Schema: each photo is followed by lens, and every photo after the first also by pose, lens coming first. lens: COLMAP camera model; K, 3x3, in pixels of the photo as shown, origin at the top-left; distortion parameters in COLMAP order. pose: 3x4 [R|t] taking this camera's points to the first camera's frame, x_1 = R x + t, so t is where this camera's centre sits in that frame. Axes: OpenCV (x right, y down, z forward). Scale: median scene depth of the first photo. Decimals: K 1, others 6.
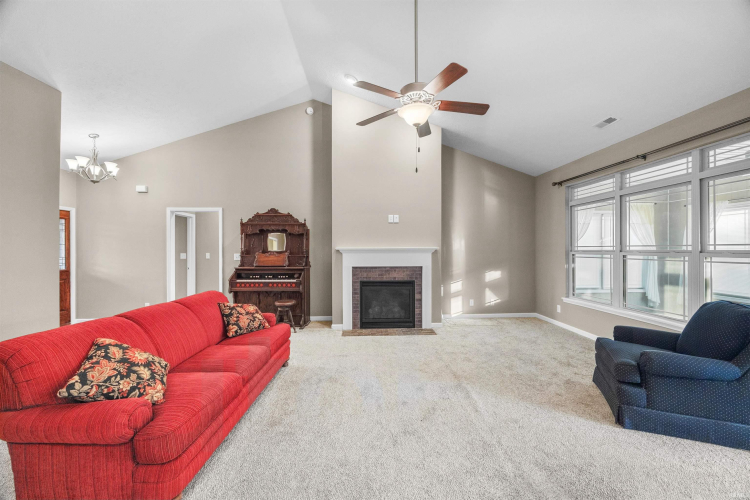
lens RADIAL K [[289.9, 0, 373.6], [0, 289.9, 247.4], [0, 0, 1]] dist [-0.002619, -0.000619]
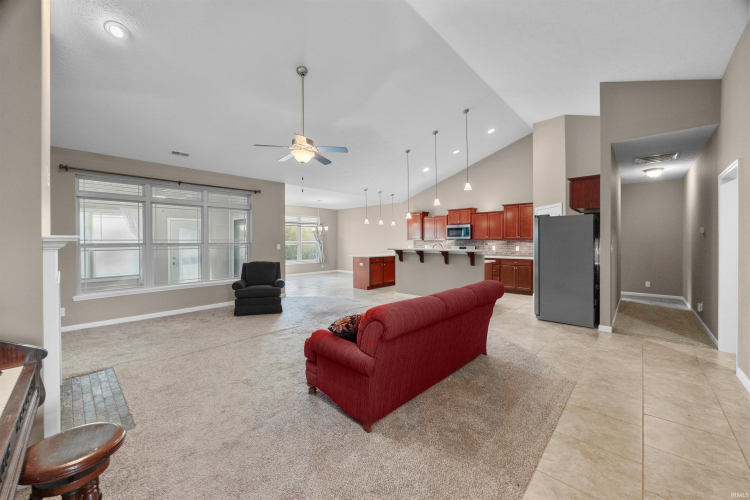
lens RADIAL K [[289.9, 0, 378.7], [0, 289.9, 241.6], [0, 0, 1]] dist [-0.002619, -0.000619]
pose [[-0.713297, 0.003781, 0.700851, -0.656699], [0.000926, 0.999990, -0.004452, 0.007636], [-0.700861, -0.002526, -0.713293, 0.965695]]
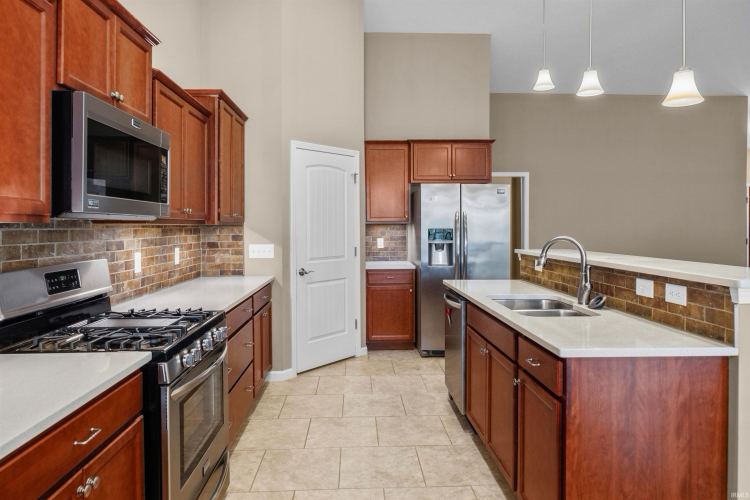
lens RADIAL K [[467.9, 0, 374.2], [0, 467.9, 220.3], [0, 0, 1]] dist [-0.004311, -0.004745]
pose [[0.001894, -0.009008, -0.999958, 0.649243], [0.005267, 0.999946, -0.008998, -0.006169], [0.999984, -0.005250, 0.001942, -0.429556]]
